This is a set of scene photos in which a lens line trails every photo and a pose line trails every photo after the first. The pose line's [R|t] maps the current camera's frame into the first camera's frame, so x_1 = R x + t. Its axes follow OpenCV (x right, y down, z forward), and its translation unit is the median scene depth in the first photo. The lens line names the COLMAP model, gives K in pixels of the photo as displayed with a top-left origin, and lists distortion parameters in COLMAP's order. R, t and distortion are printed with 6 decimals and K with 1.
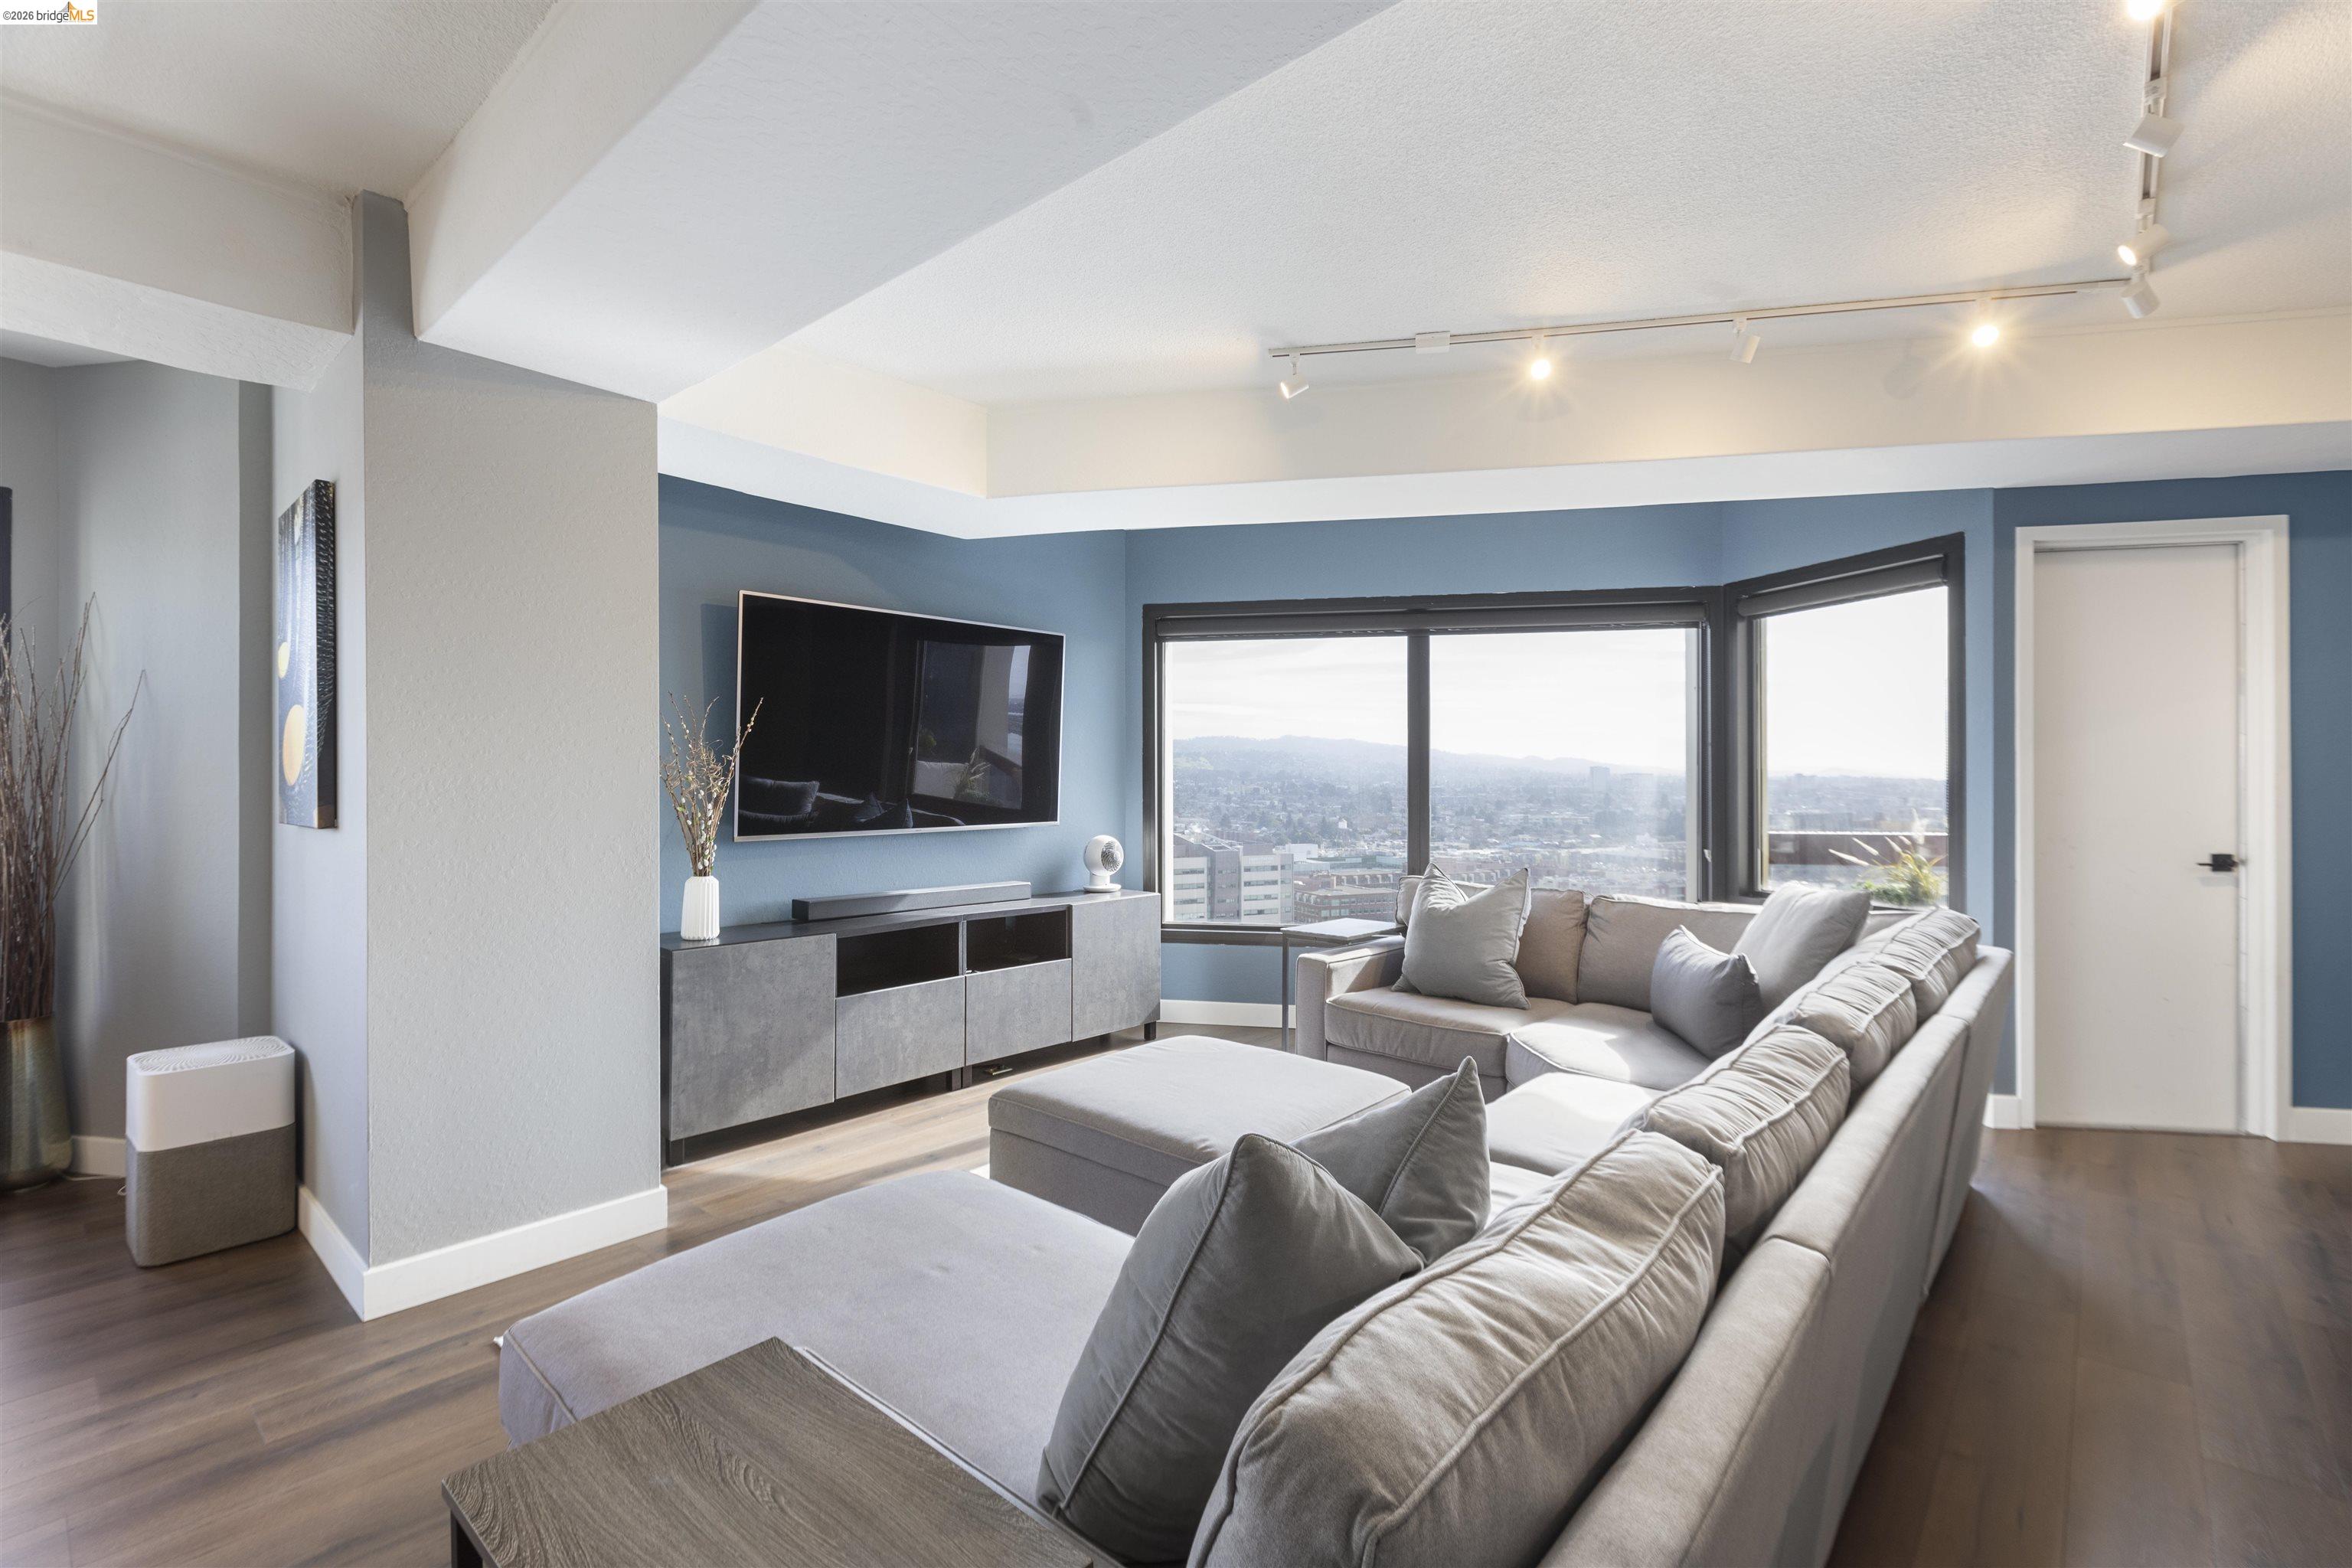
lens RADIAL K [[1050.8, 0, 1187.7], [0, 1050.8, 783.6], [0, 0, 1]] dist [-0.003199, -0.000769]
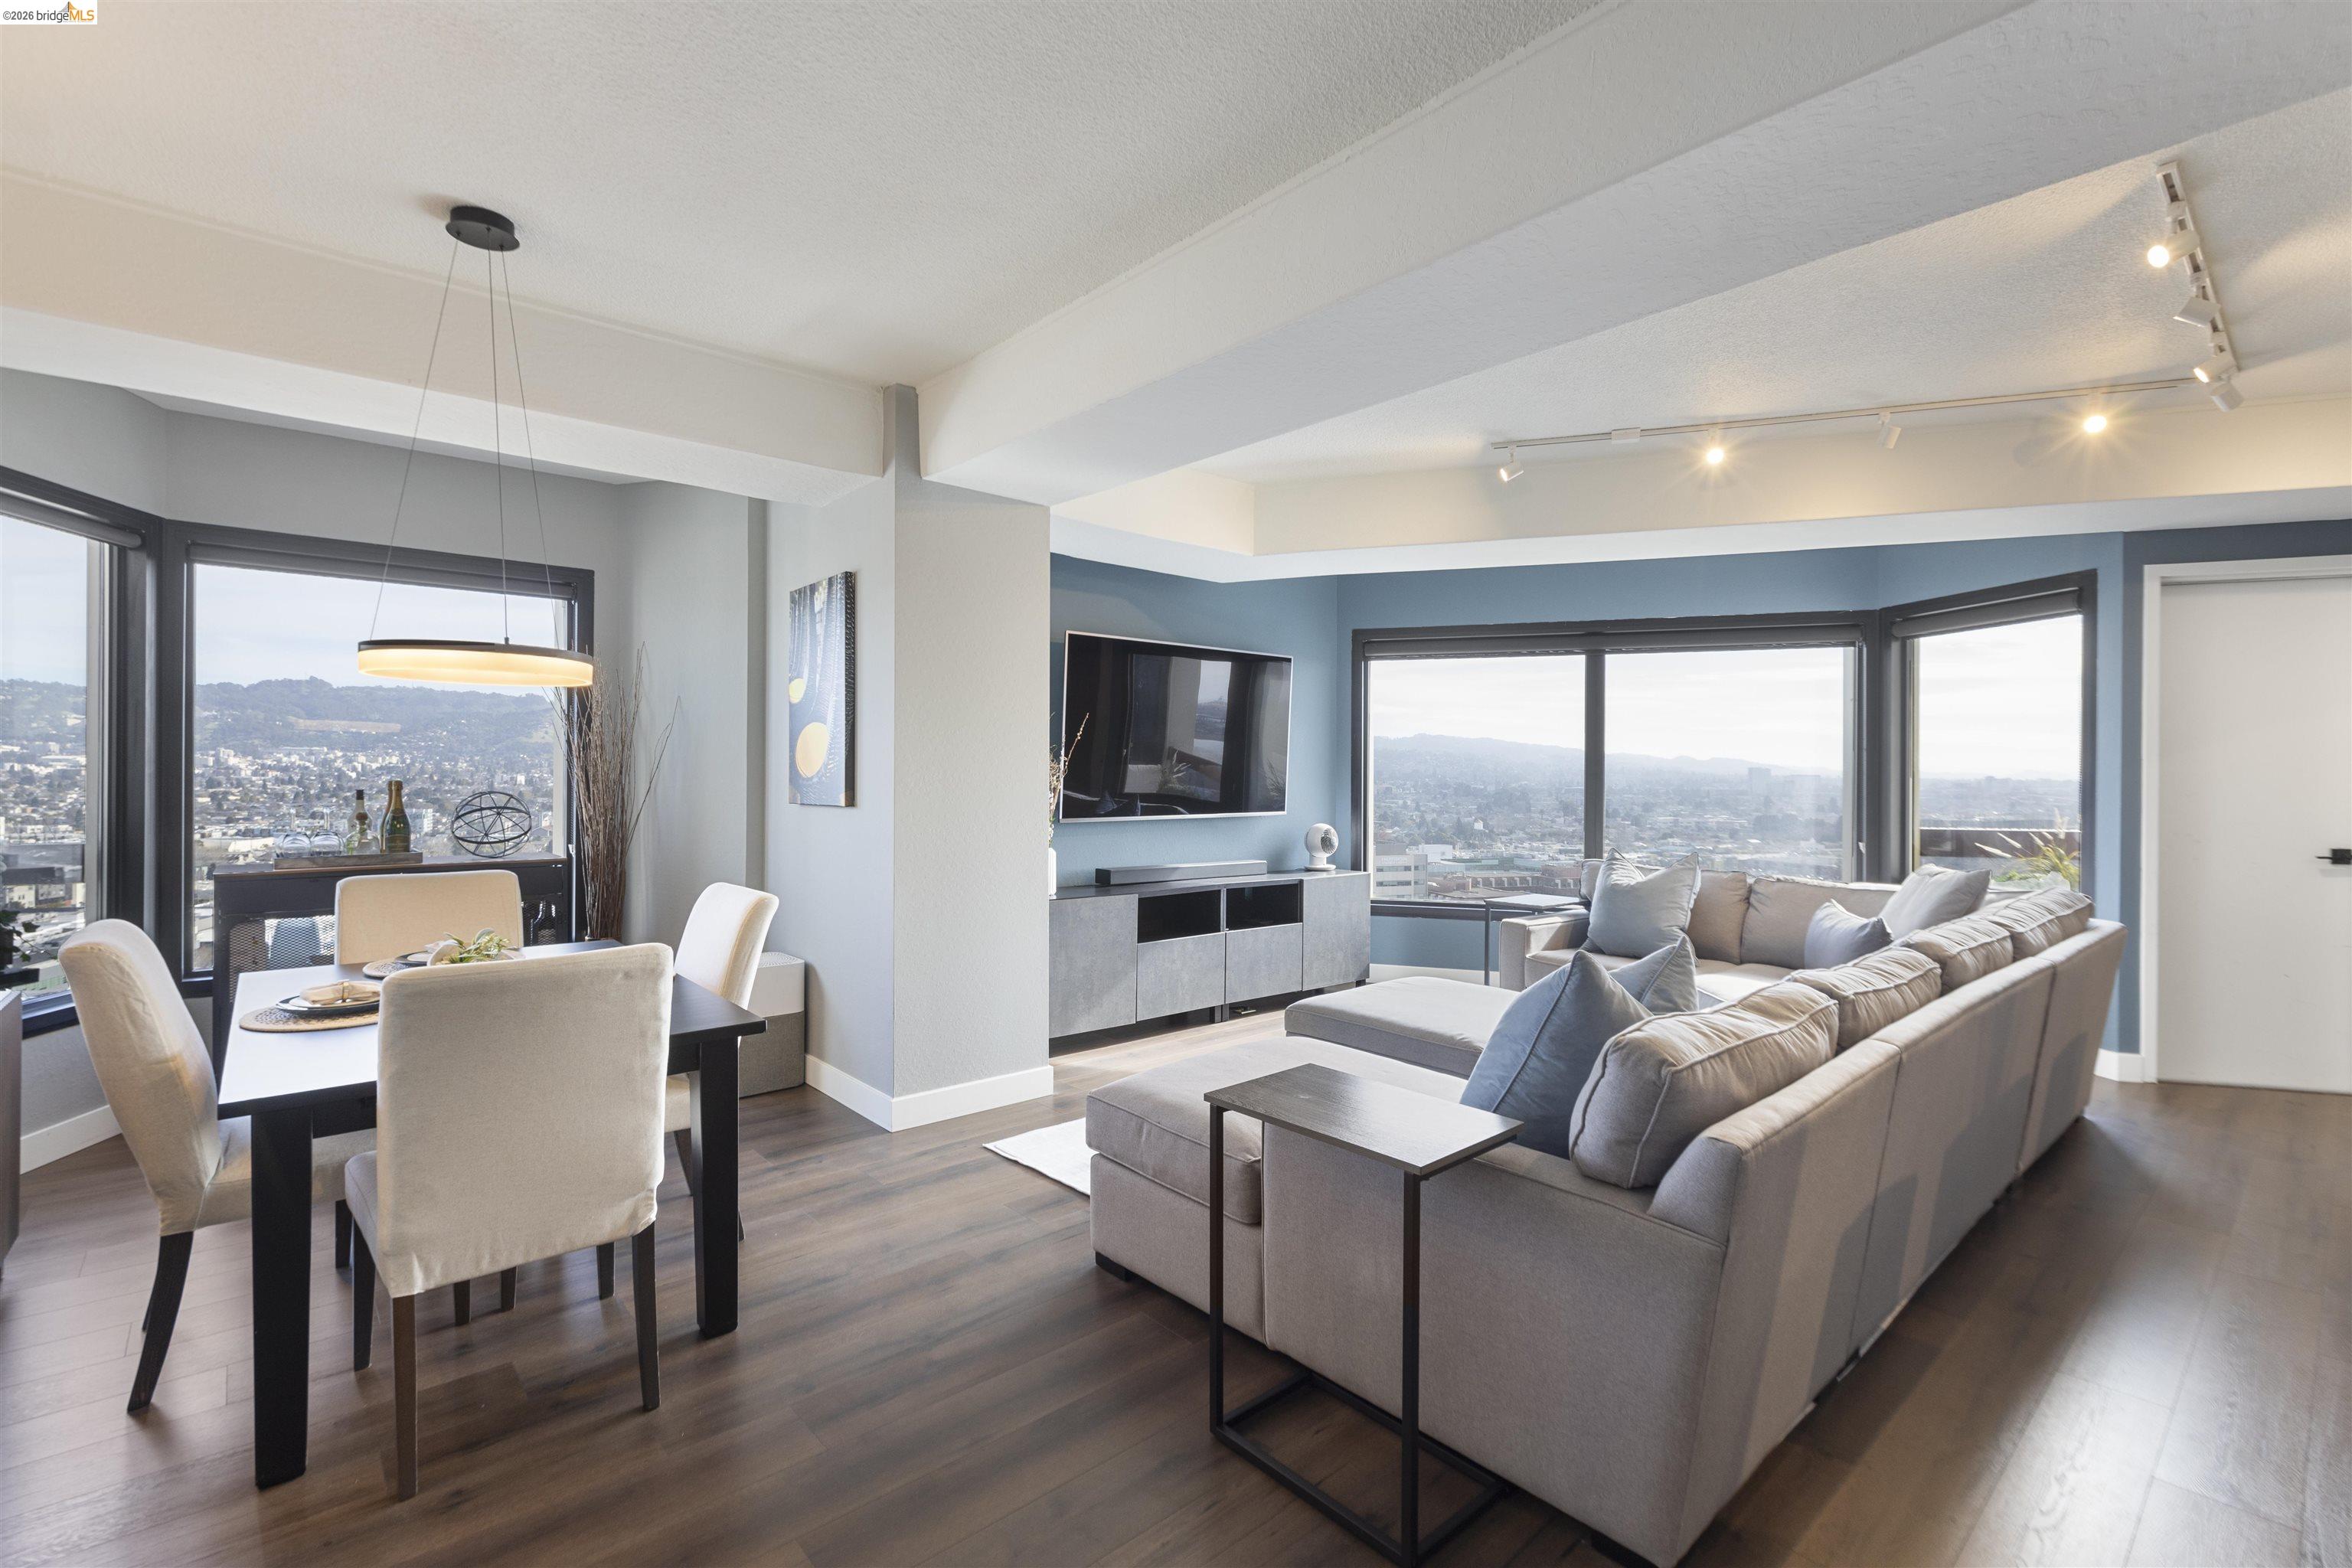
lens RADIAL K [[1050.8, 0, 1181.5], [0, 1050.8, 785.8], [0, 0, 1]] dist [-0.003199, -0.000769]
pose [[0.991635, 0.007419, -0.128859, -0.116165], [-0.006962, 0.999968, 0.003992, 0.003096], [0.128884, -0.003061, 0.991655, -0.288645]]
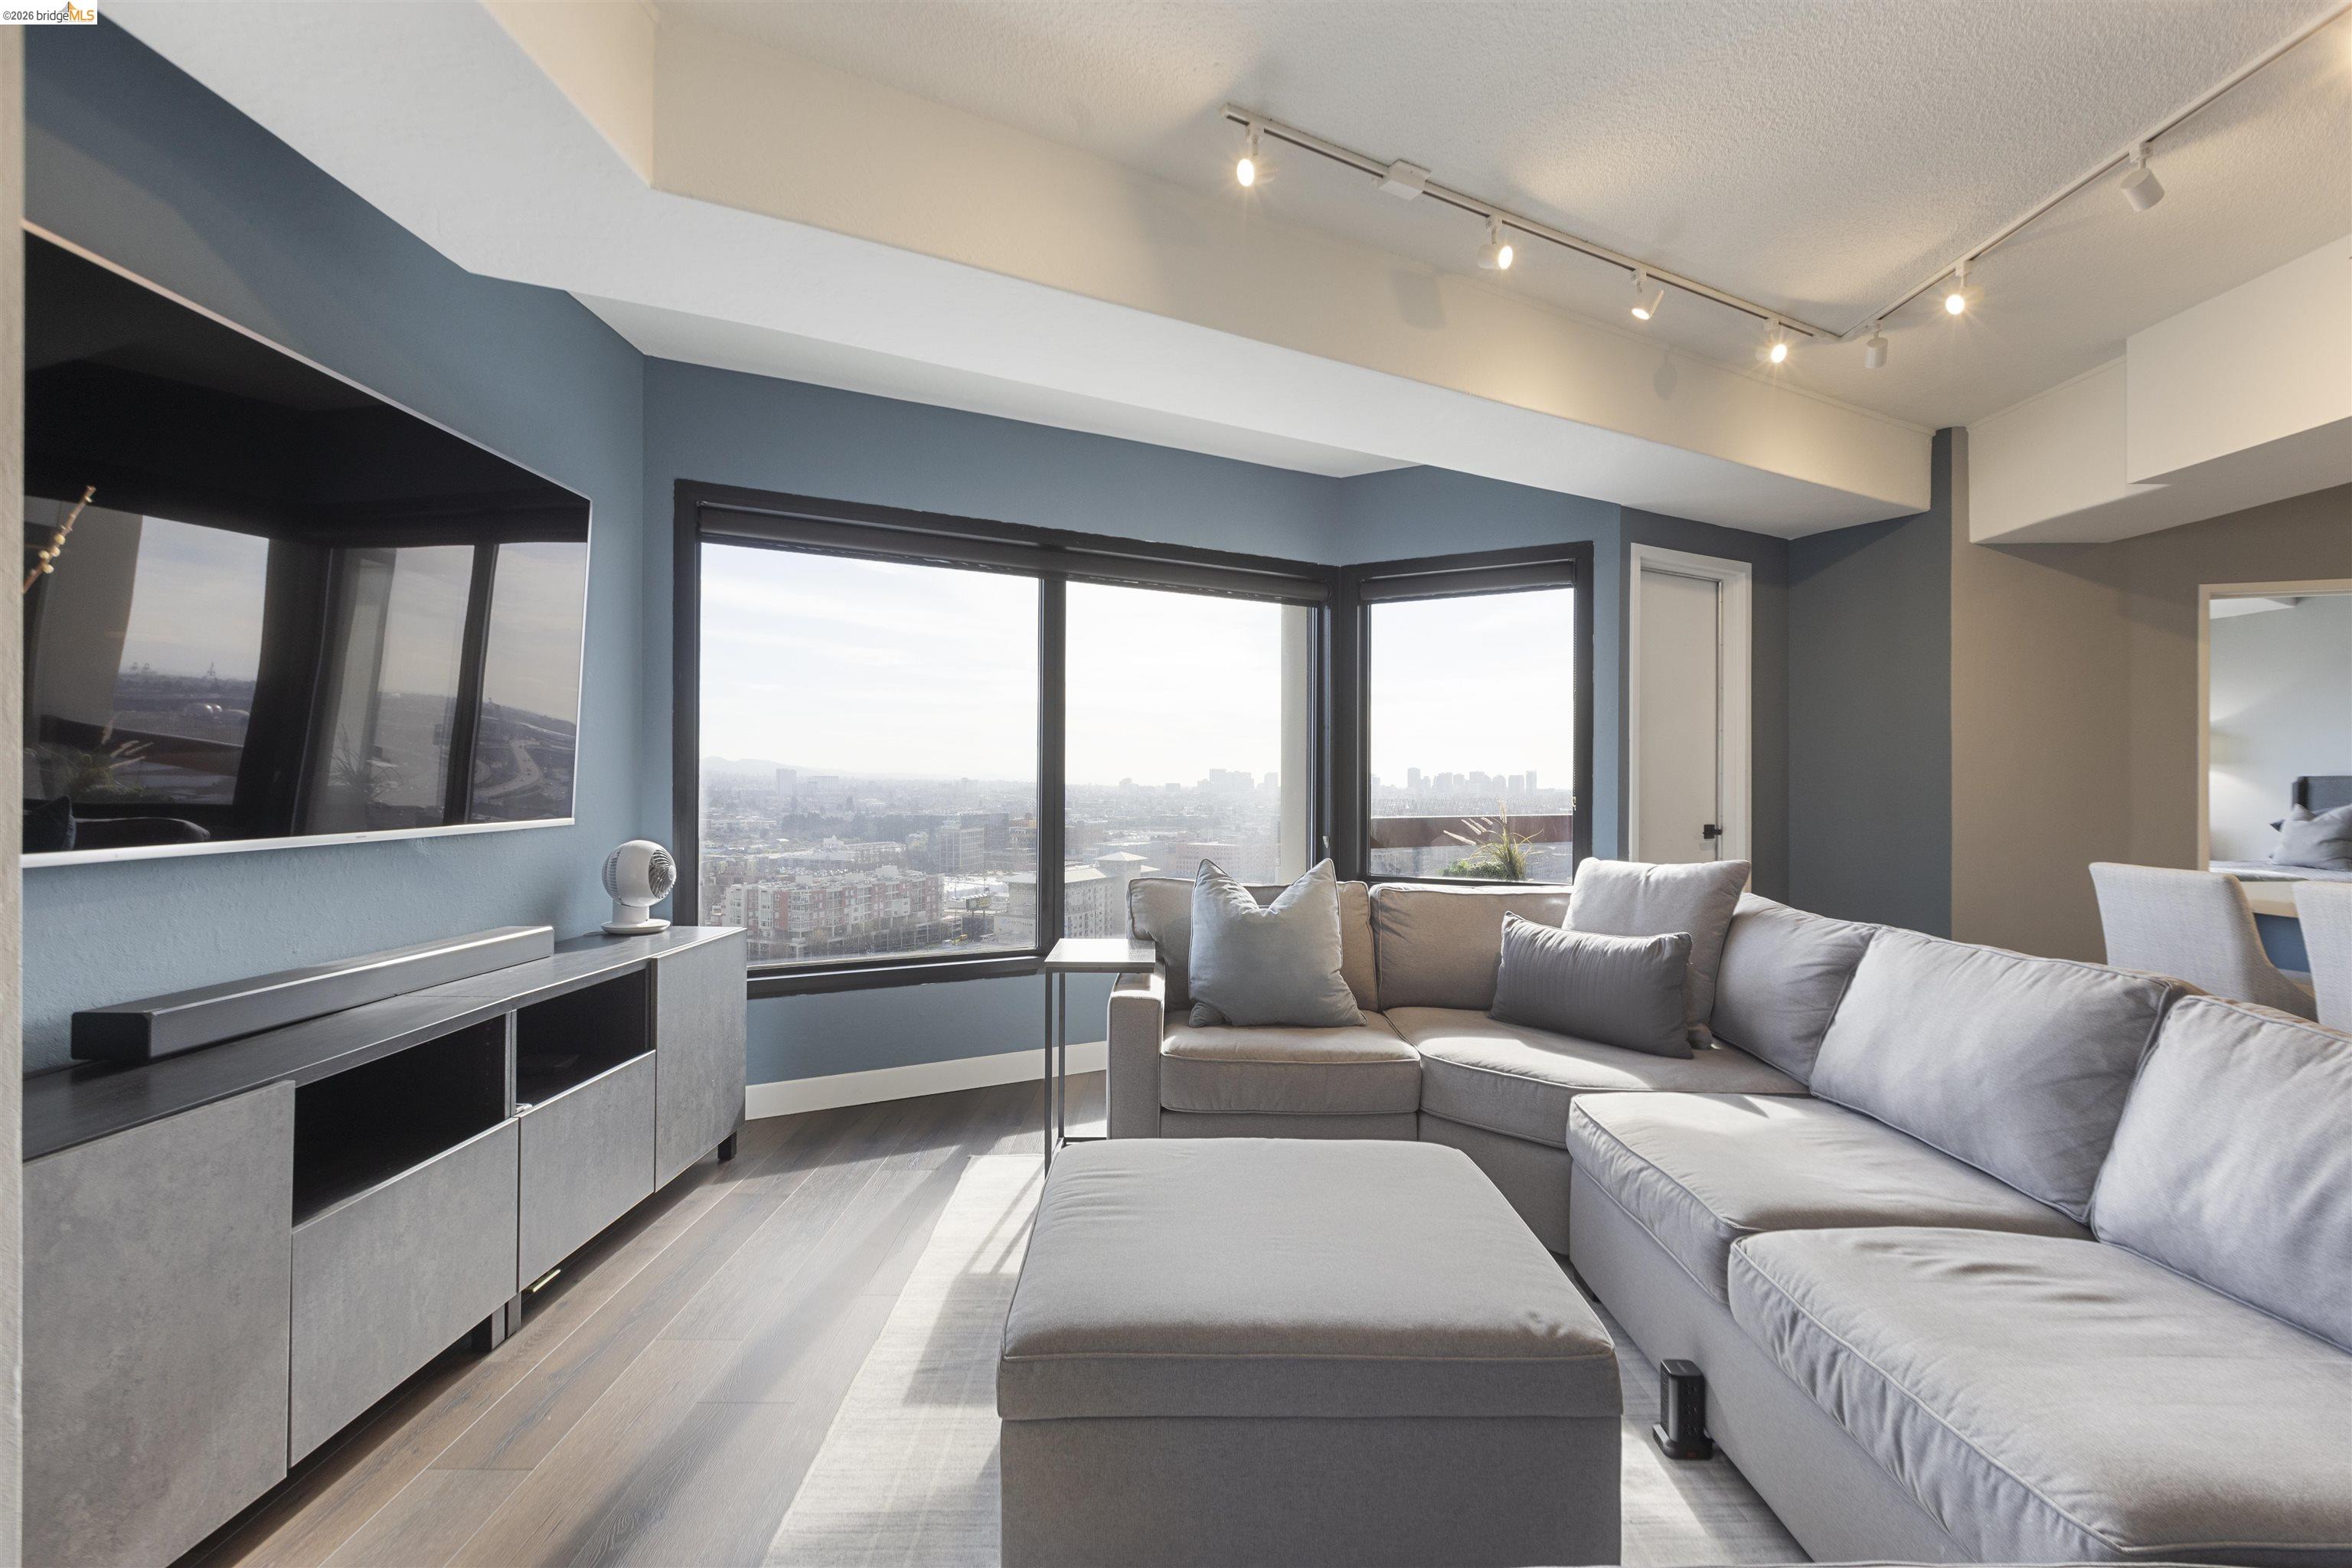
lens RADIAL K [[1084.3, 0, 1185.0], [0, 1084.3, 784.4], [0, 0, 1]] dist [-0.006146, -0.000874]
pose [[0.745662, 0.004785, 0.666307, -0.361730], [-0.003531, 0.999989, -0.003230, 0.025206], [-0.666315, 0.000056, 0.745671, 0.443601]]
